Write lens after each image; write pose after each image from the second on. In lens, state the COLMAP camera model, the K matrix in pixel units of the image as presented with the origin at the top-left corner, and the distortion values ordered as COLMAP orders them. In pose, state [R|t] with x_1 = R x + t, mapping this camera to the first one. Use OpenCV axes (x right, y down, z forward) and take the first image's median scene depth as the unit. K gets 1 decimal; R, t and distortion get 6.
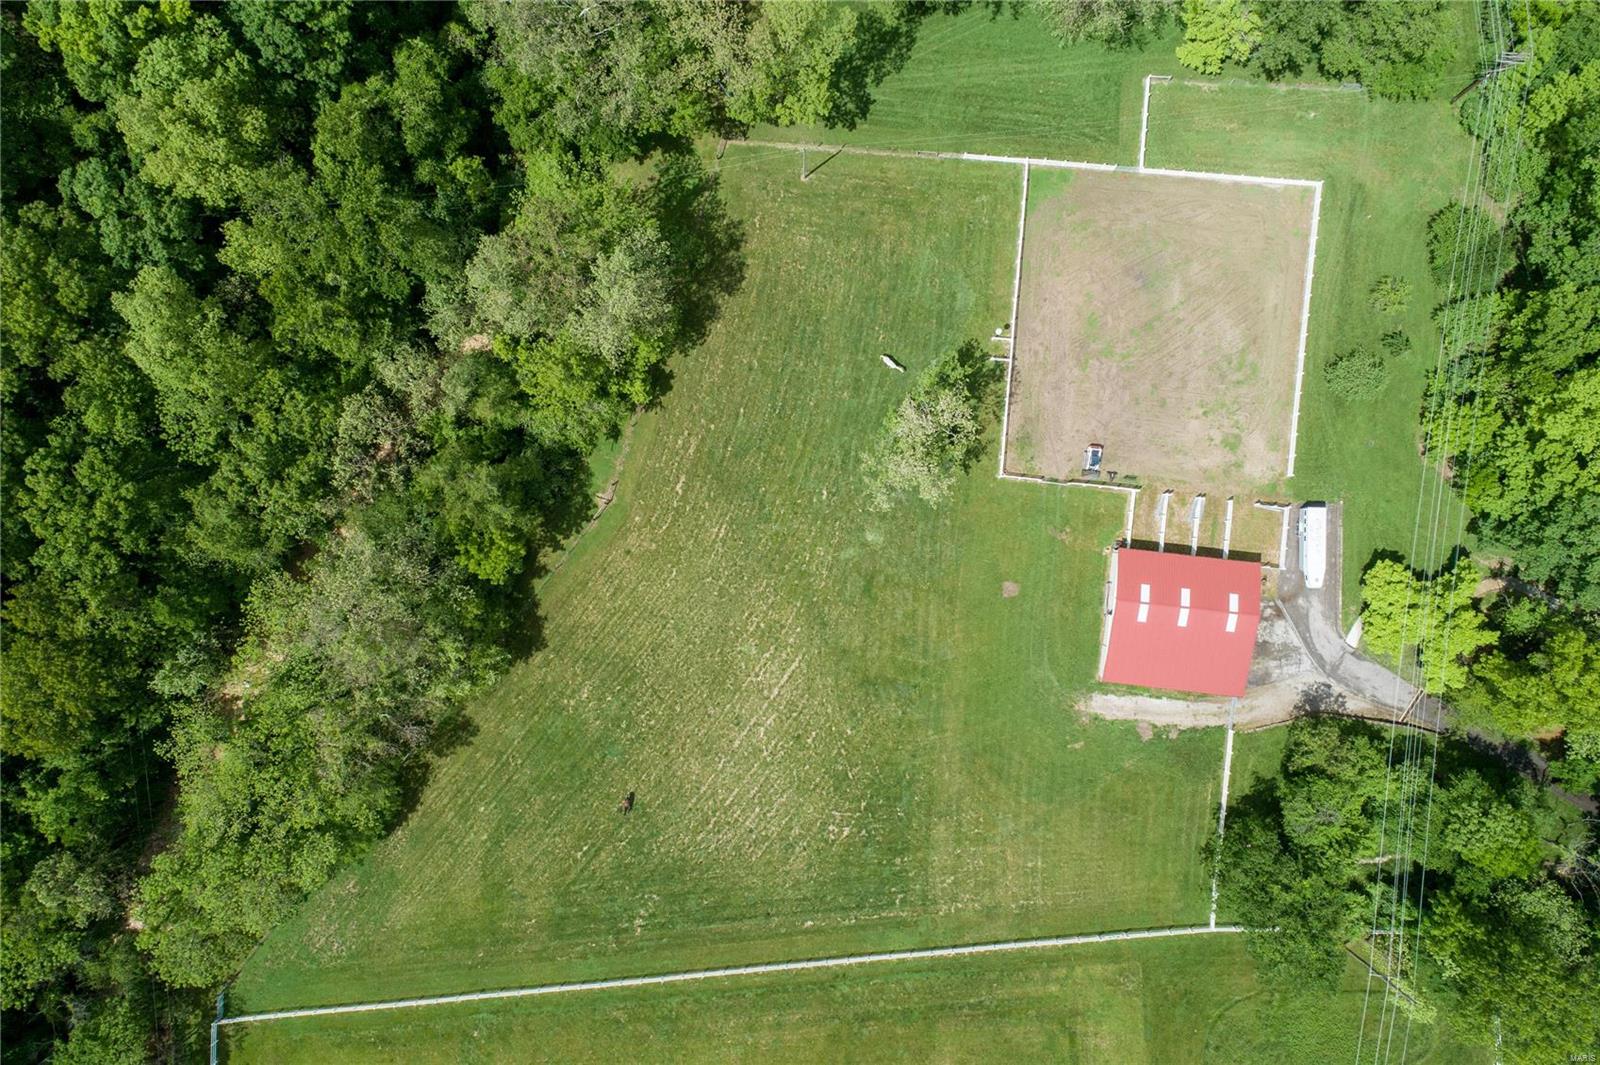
lens RADIAL K [[1073.9, 0, 800.0], [0, 1073.9, 532.5], [0, 0, 1]] dist [-0.007670, 0.009354]
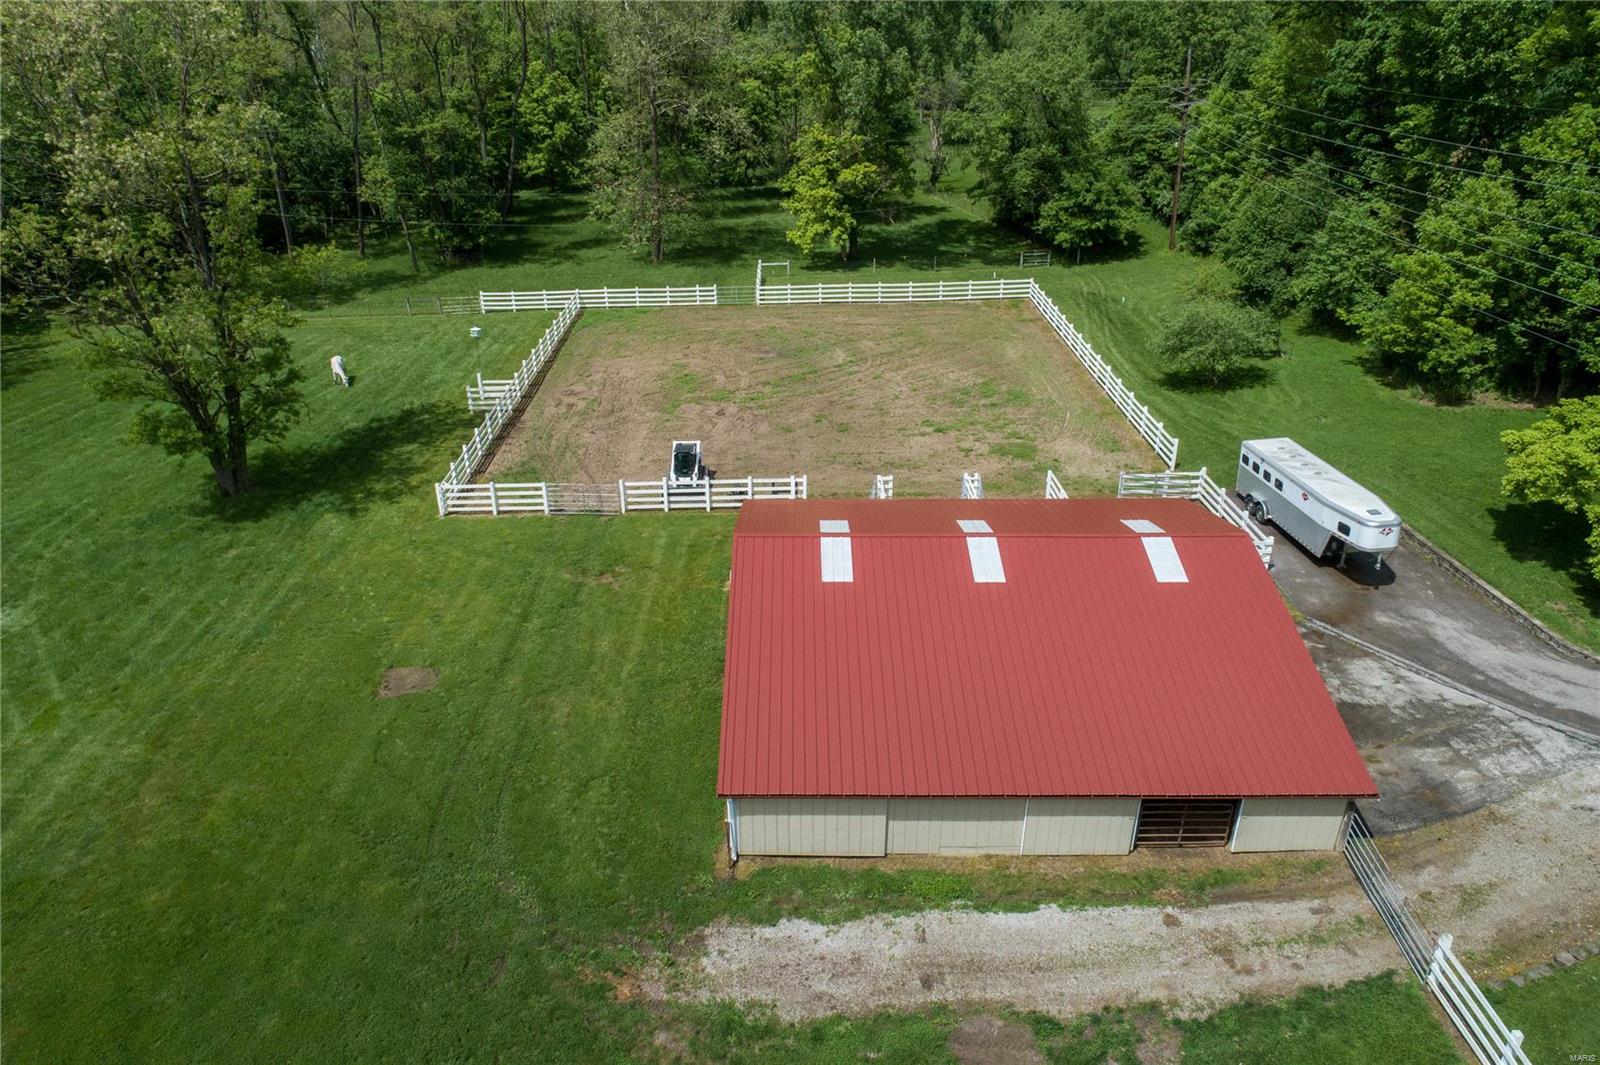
lens RADIAL K [[1073.9, 0, 800.0], [0, 1073.9, 532.5], [0, 0, 1]] dist [-0.007670, 0.009354]
pose [[0.994051, -0.032675, 0.103897, 0.272451], [0.107633, 0.440567, -0.891244, 0.302331], [-0.016652, 0.897125, 0.441463, 0.843375]]
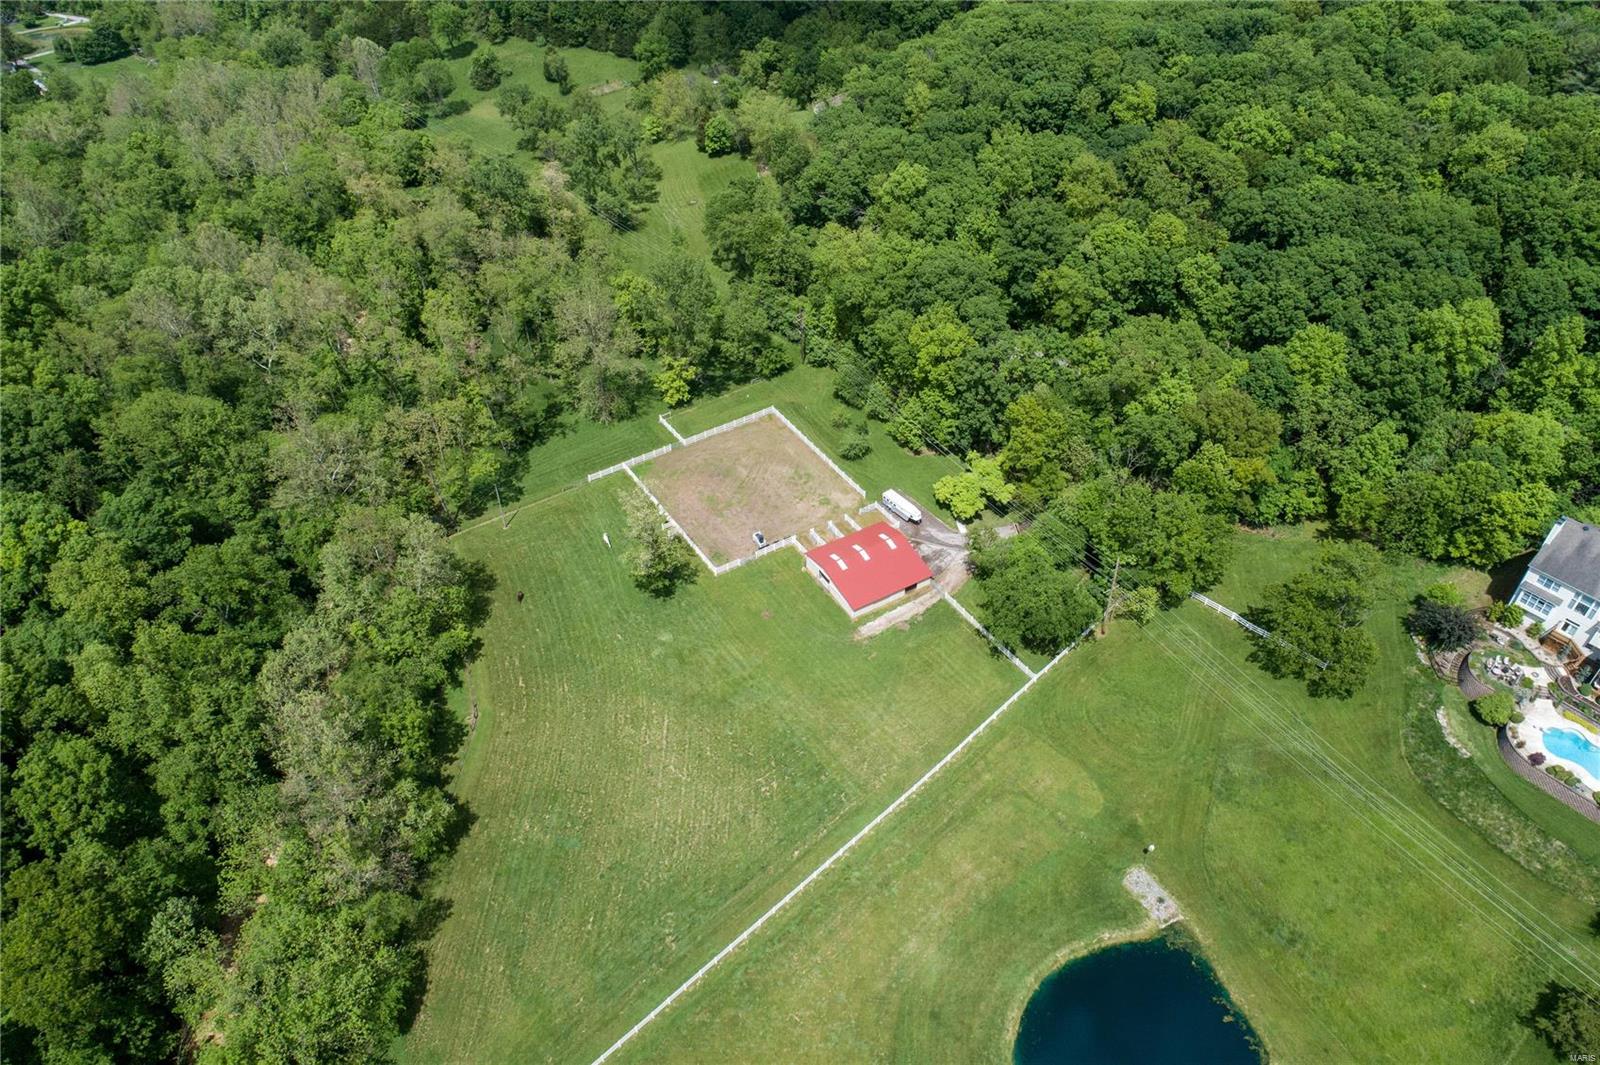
lens RADIAL K [[1101.9, 0, 802.3], [0, 1101.9, 532.6], [0, 0, 1]] dist [-0.008223, 0.010010]
pose [[0.795216, -0.383937, 0.469280, -0.409776], [0.606283, 0.512707, -0.607908, 0.915364], [-0.007205, 0.767935, 0.640488, -0.012609]]
